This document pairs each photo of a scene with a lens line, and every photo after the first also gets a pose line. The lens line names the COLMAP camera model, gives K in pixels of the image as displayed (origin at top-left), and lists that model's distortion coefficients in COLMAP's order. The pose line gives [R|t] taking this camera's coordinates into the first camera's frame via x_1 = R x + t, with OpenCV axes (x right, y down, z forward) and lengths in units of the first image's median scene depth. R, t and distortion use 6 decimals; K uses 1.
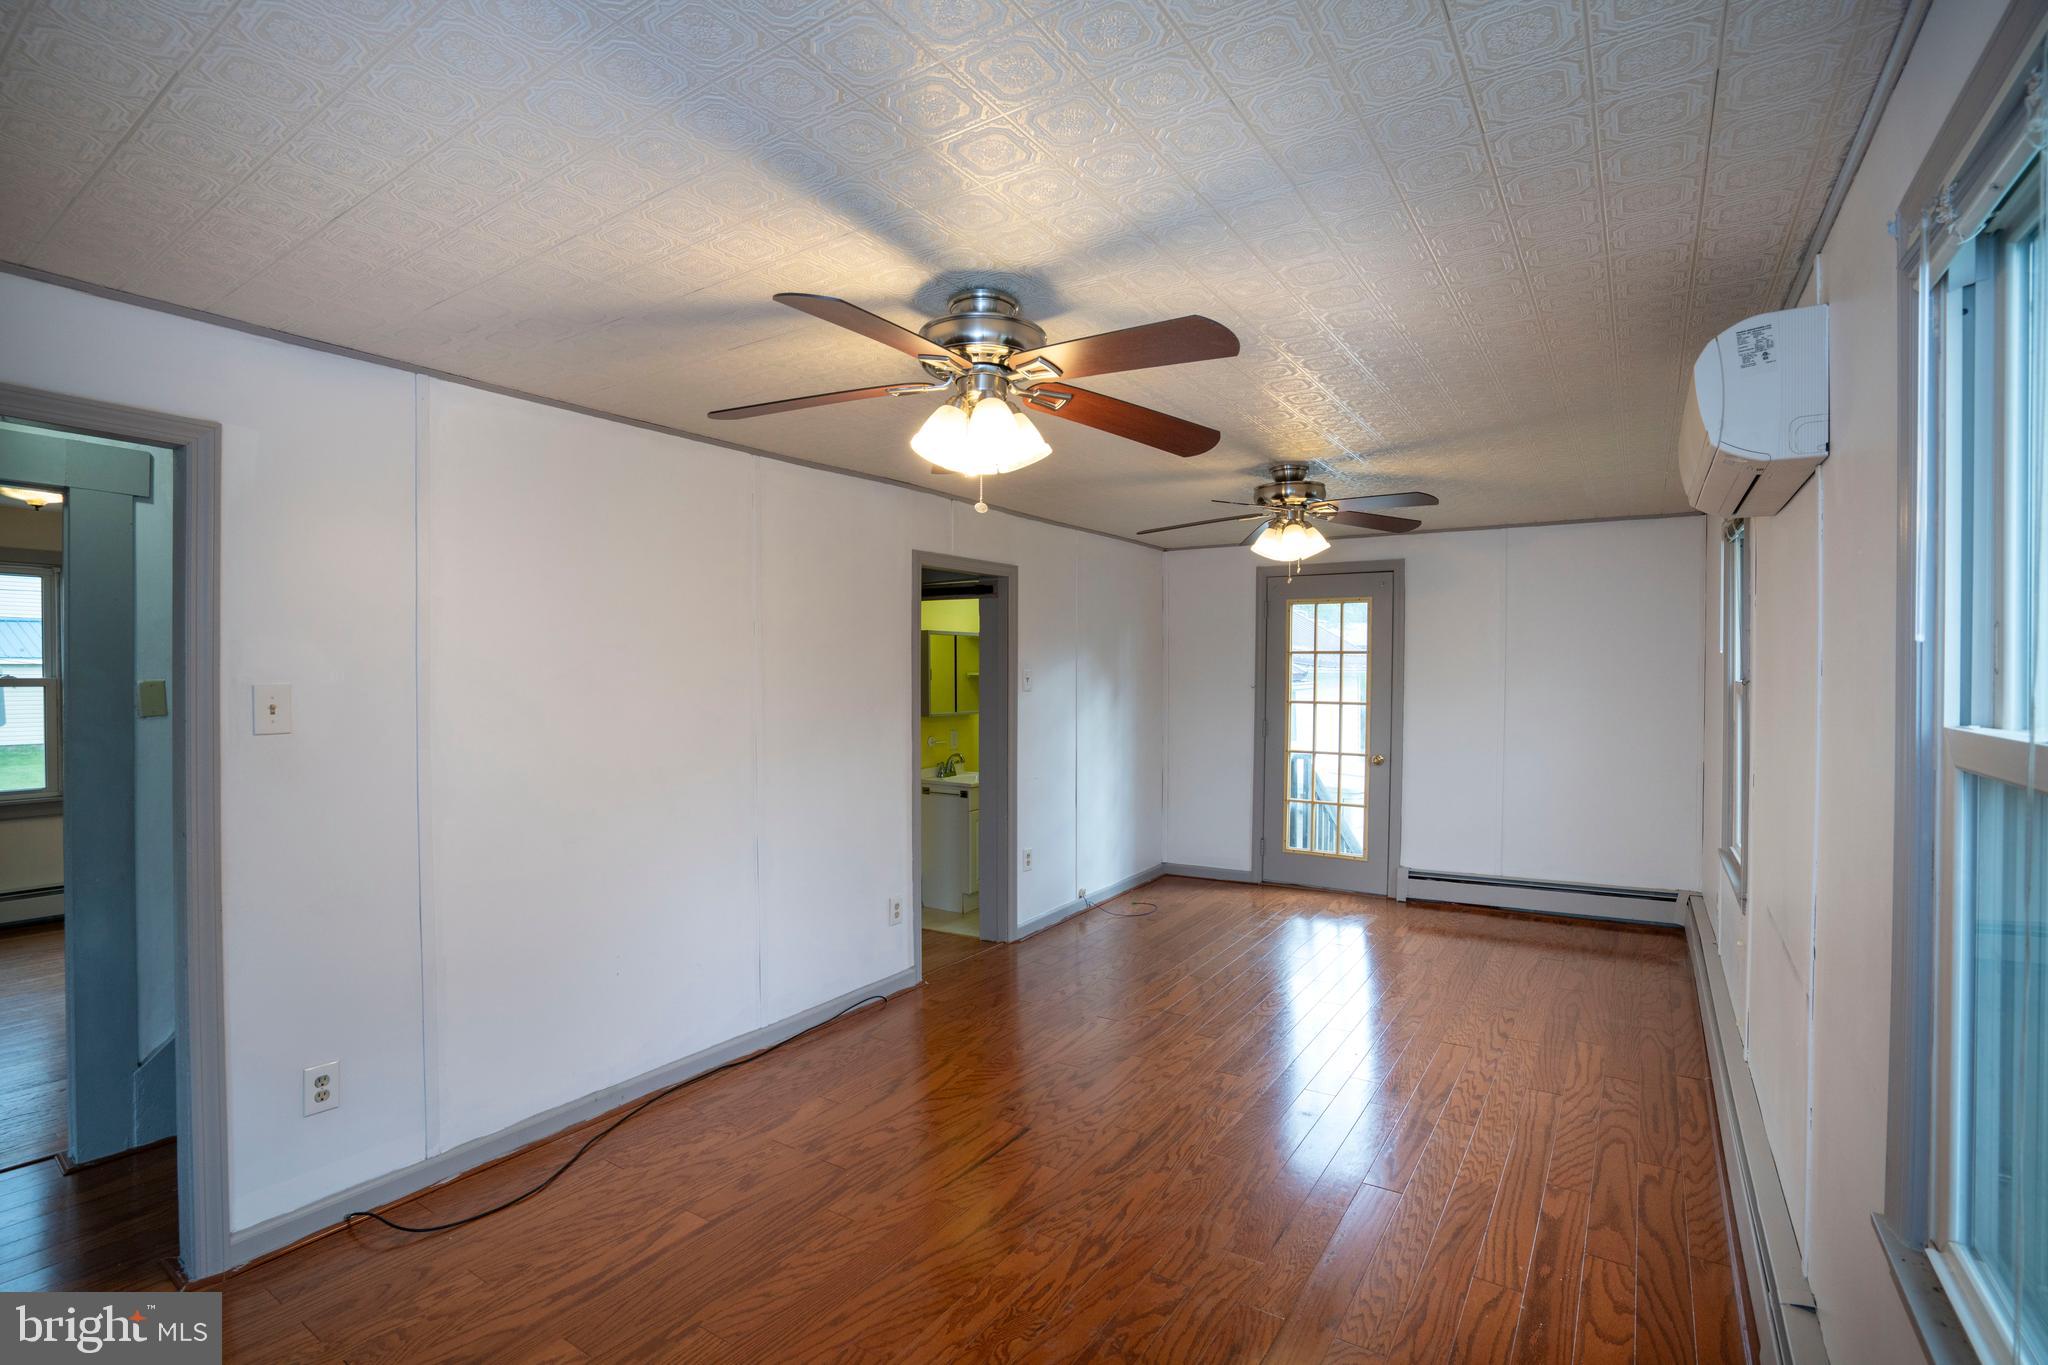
lens RADIAL K [[946.4, 0, 1018.9], [0, 946.4, 687.6], [0, 0, 1]] dist [-0.063247, 0.026788]
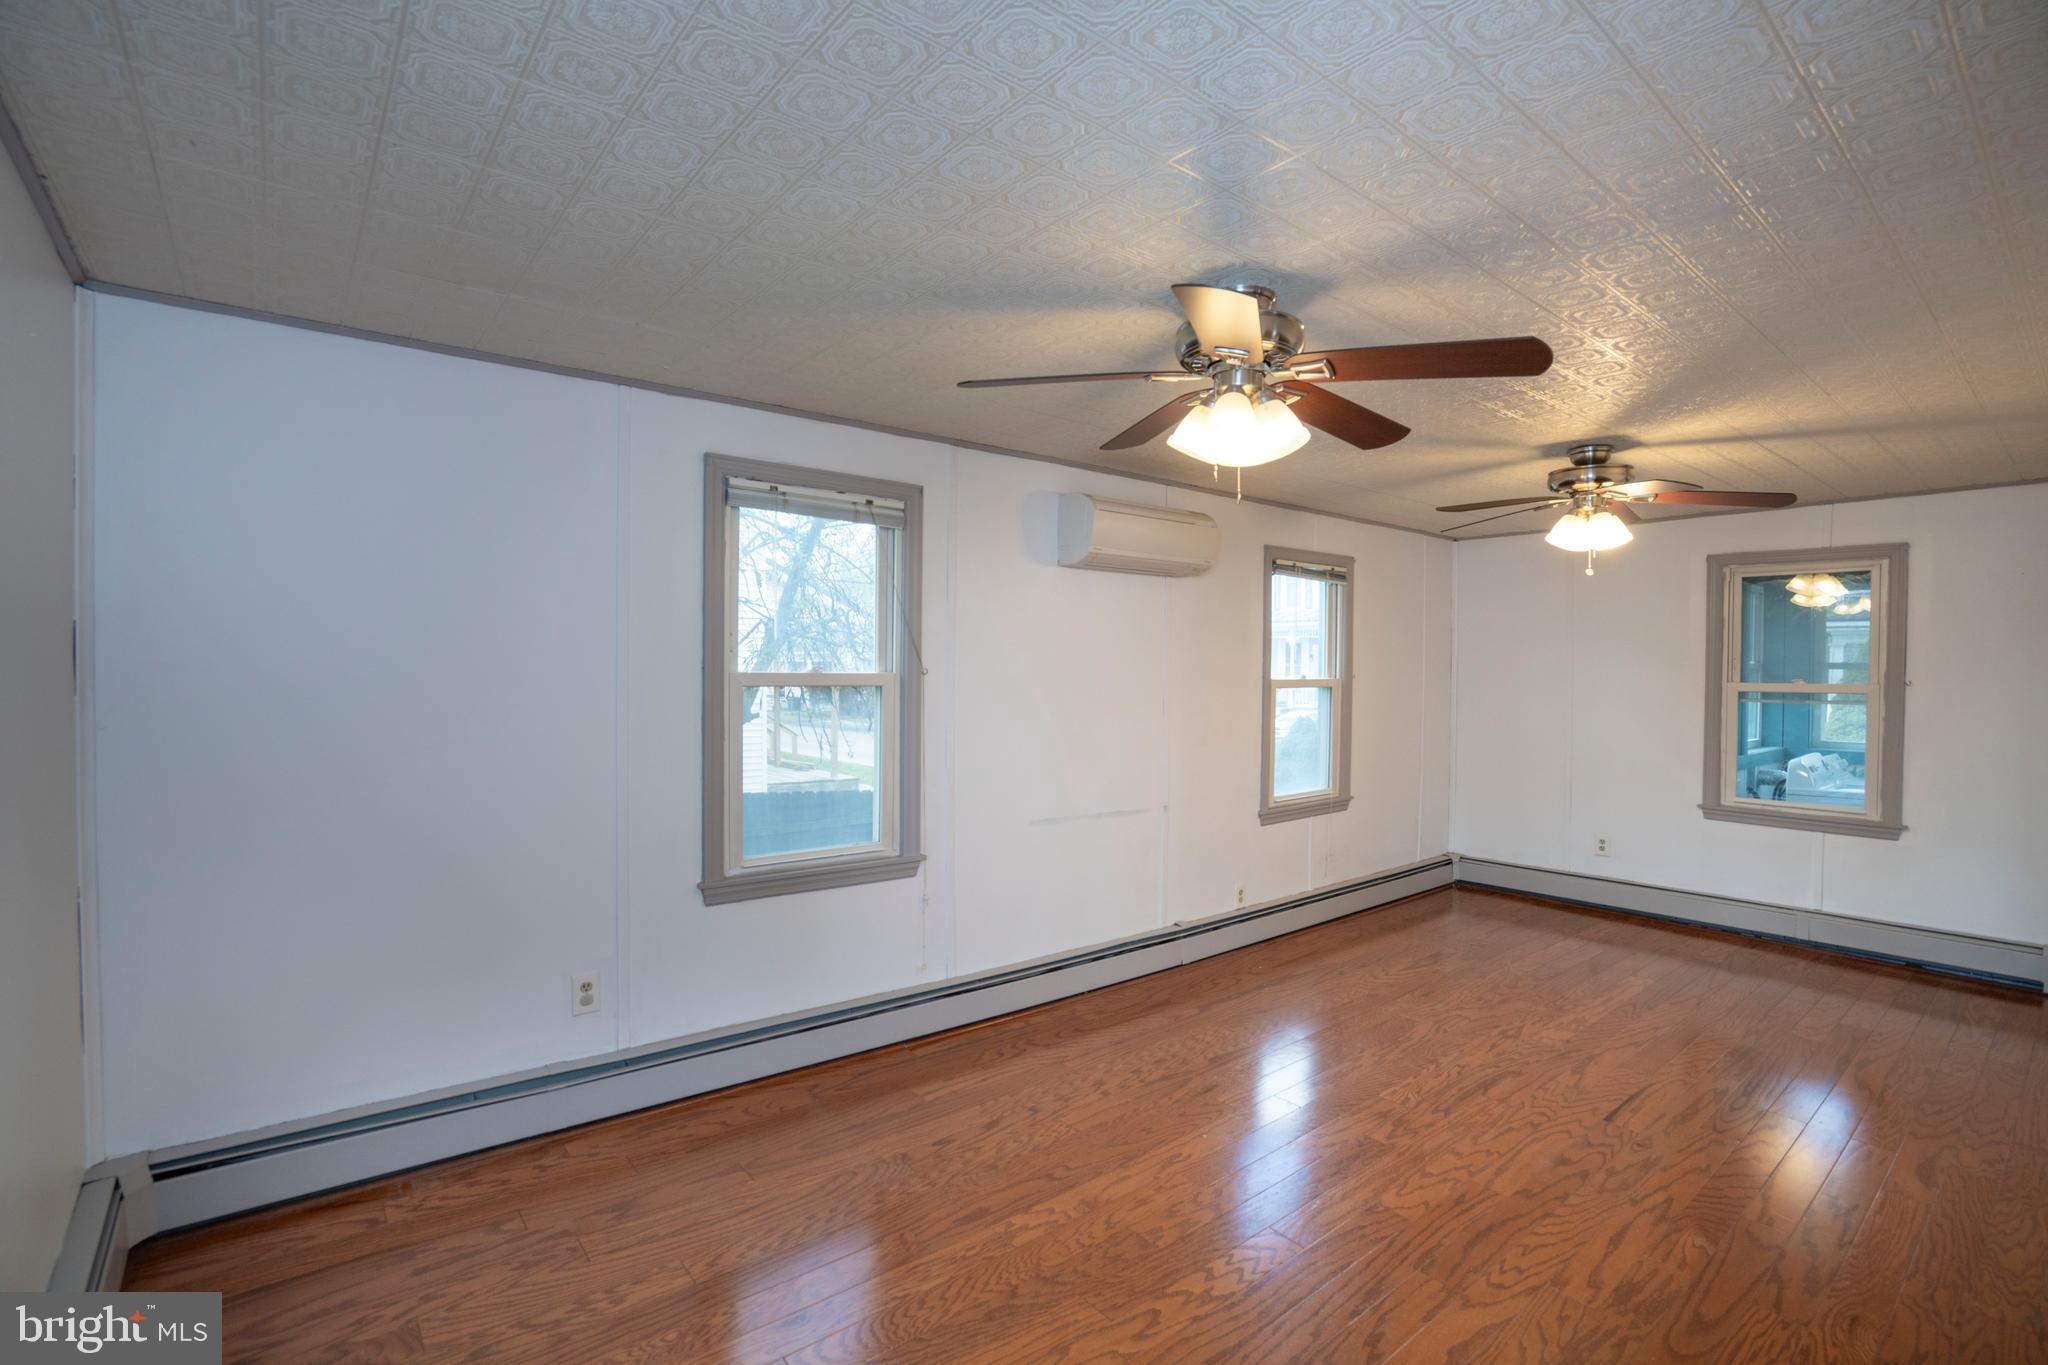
lens RADIAL K [[946.4, 0, 1018.9], [0, 946.4, 687.6], [0, 0, 1]] dist [-0.063247, 0.026788]
pose [[-0.957769, -0.013821, 0.287205, 0.340491], [-0.002340, 0.999186, 0.040280, -0.033734], [-0.287528, 0.037907, -0.957022, 2.124704]]
